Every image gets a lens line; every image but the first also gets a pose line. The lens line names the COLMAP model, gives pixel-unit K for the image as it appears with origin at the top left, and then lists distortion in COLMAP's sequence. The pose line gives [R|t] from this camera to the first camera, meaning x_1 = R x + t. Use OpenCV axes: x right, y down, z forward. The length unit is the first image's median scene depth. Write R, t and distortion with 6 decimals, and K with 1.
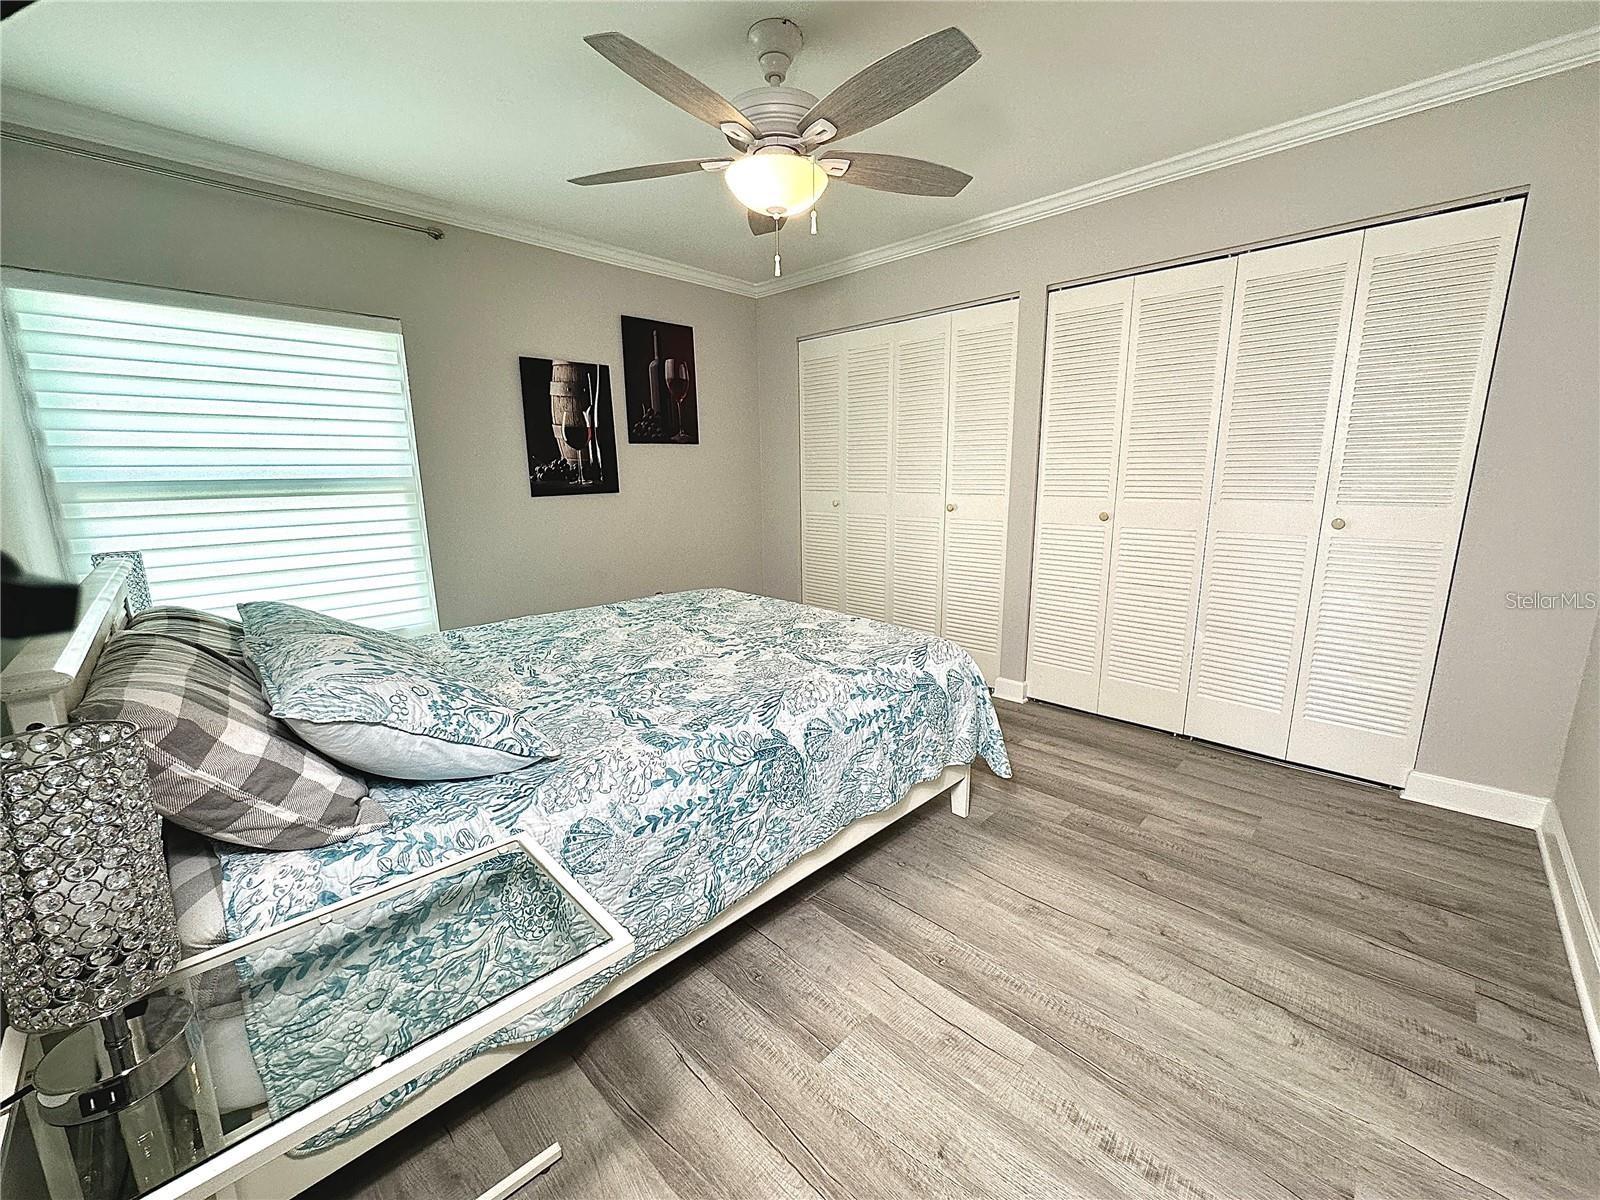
lens RADIAL K [[641.2, 0, 798.8], [0, 641.2, 599.0], [0, 0, 1]] dist [-0.002659, 0.000781]
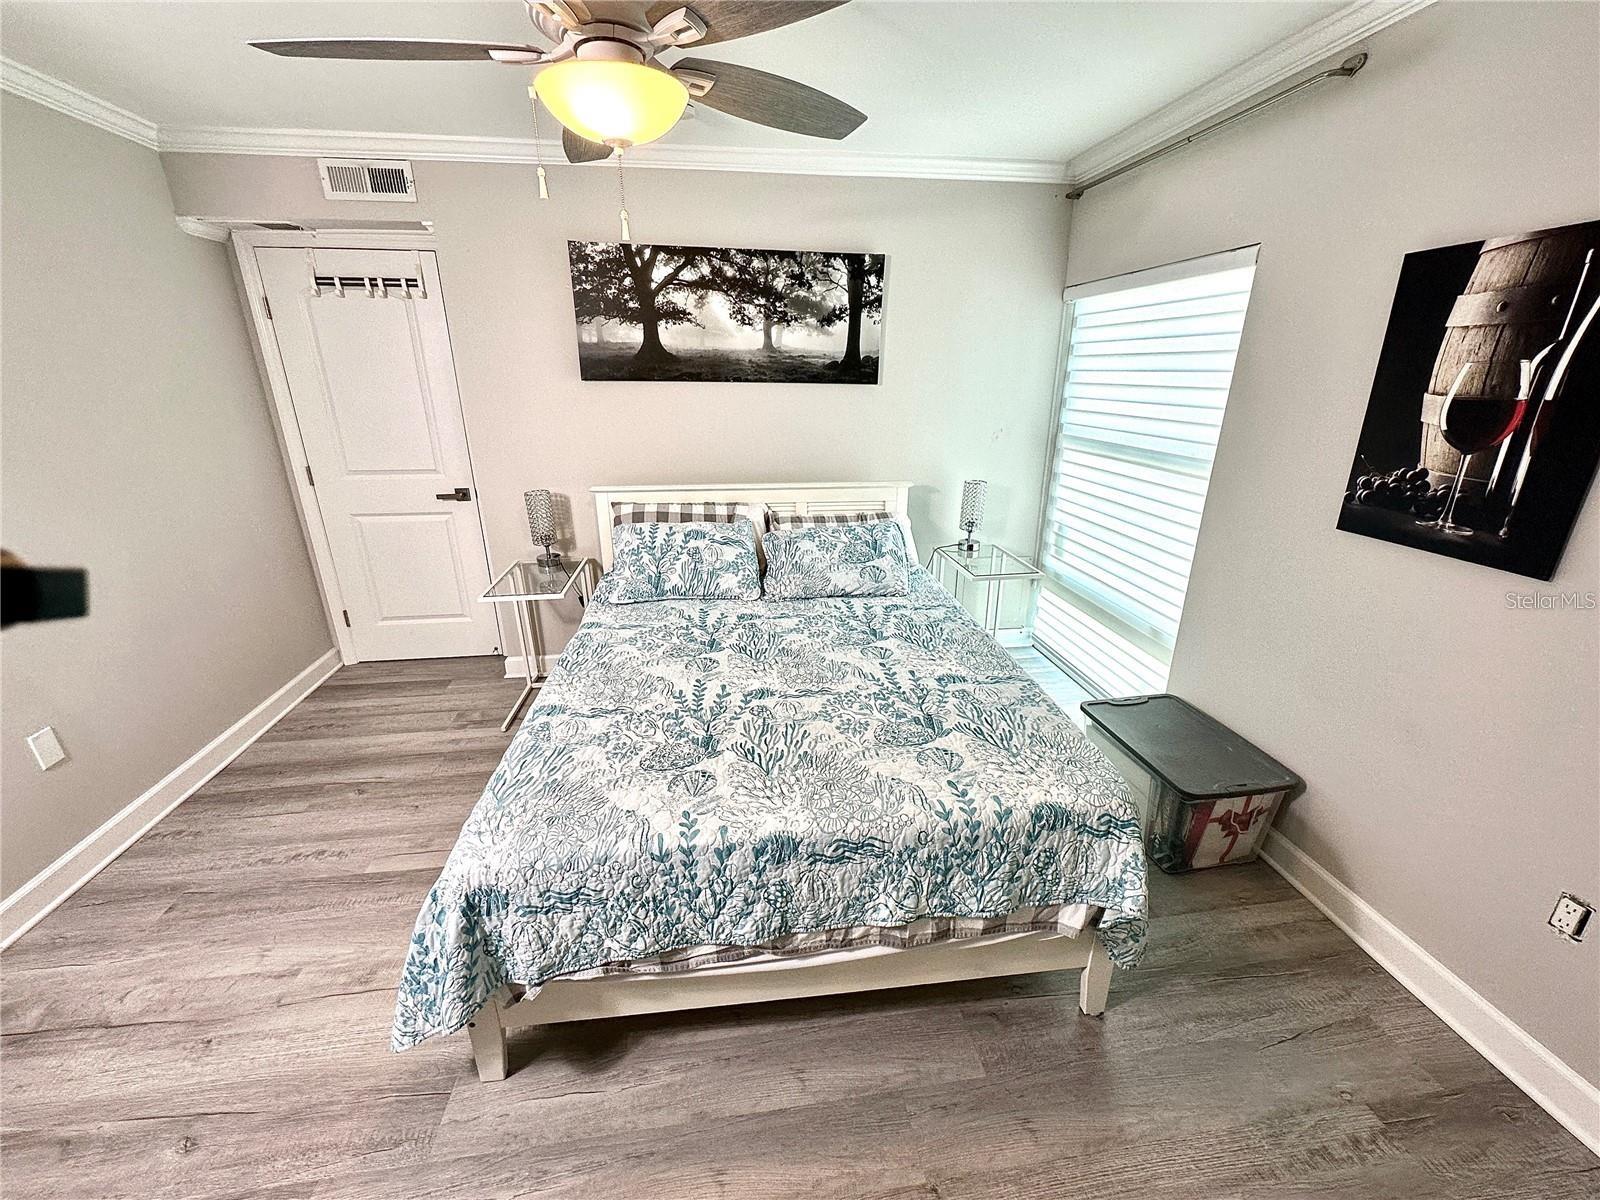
lens RADIAL K [[641.2, 0, 797.6], [0, 641.2, 598.1], [0, 0, 1]] dist [-0.002659, 0.000781]
pose [[-0.611938, 0.281218, -0.739221, 0.277944], [-0.145719, 0.878563, 0.454856, -0.287311], [0.777366, 0.386062, -0.496647, 0.937214]]
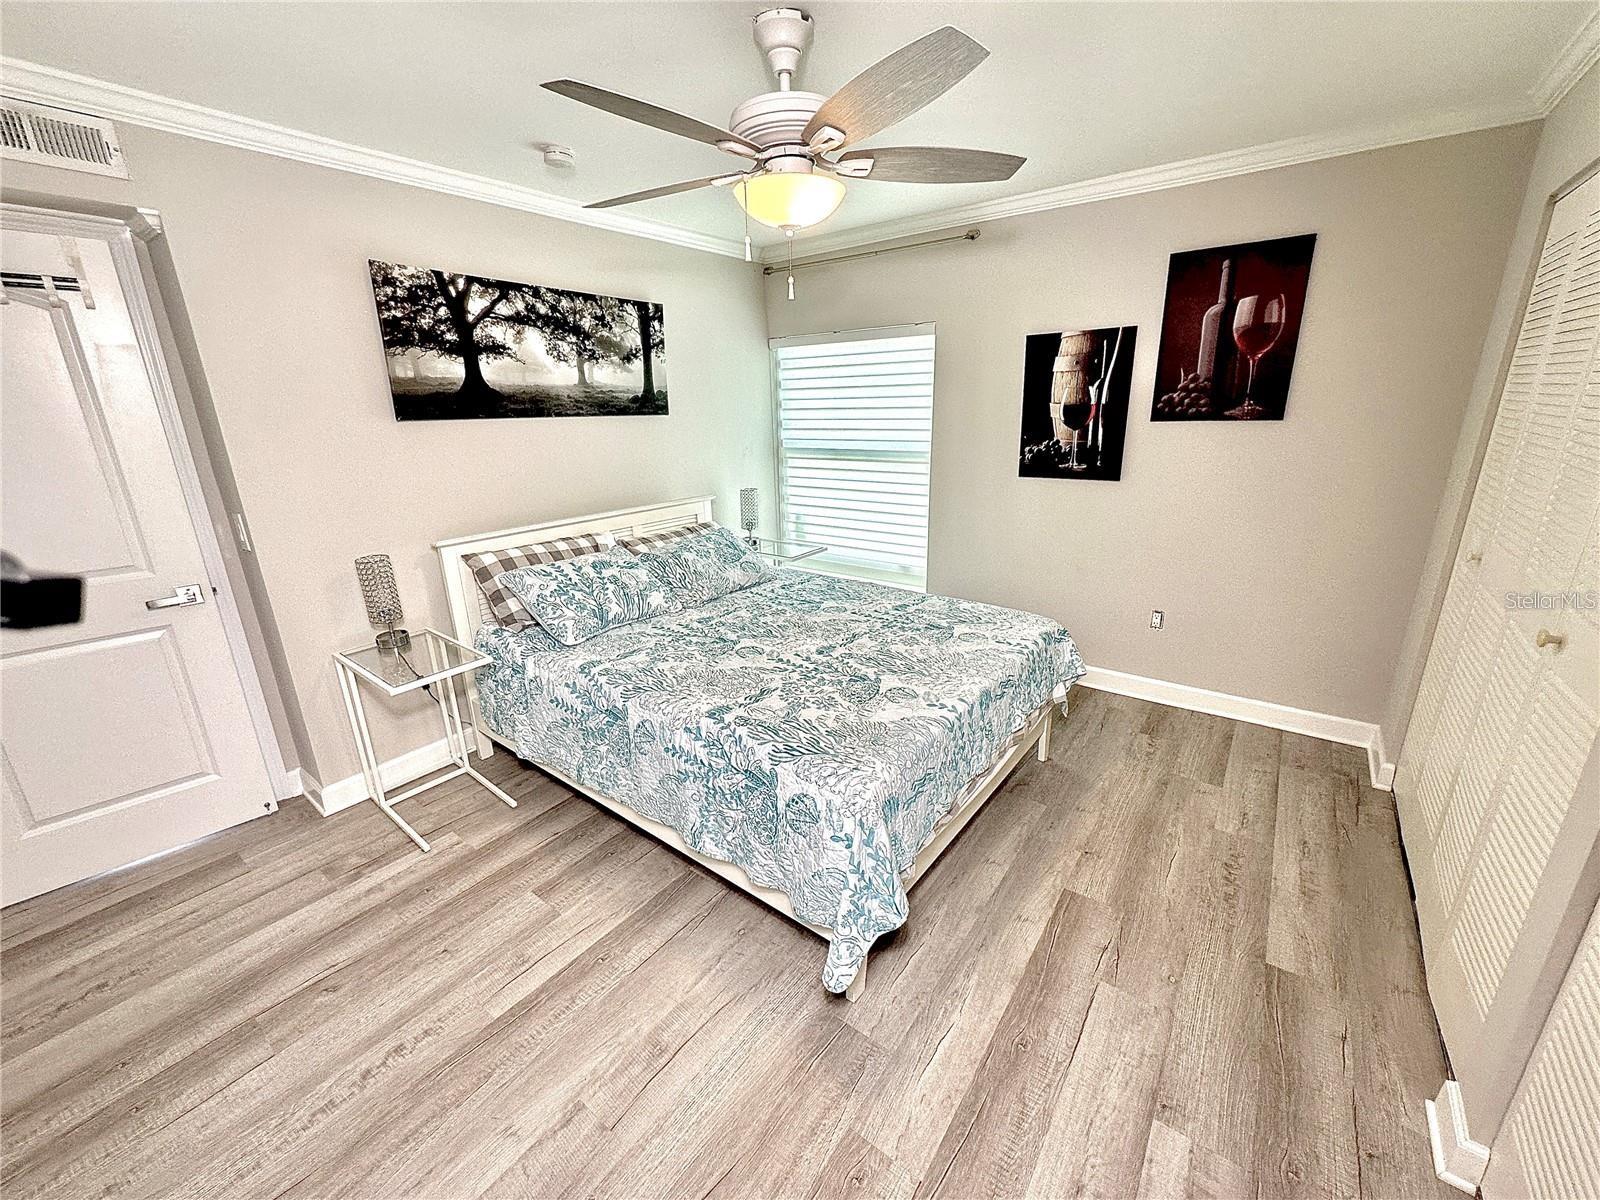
lens RADIAL K [[641.2, 0, 800.9], [0, 641.2, 597.8], [0, 0, 1]] dist [-0.002659, 0.000781]
pose [[0.127791, 0.304107, -0.944028, 0.552076], [-0.172952, 0.944081, 0.280711, -0.203457], [0.976605, 0.127400, 0.173241, 0.513784]]
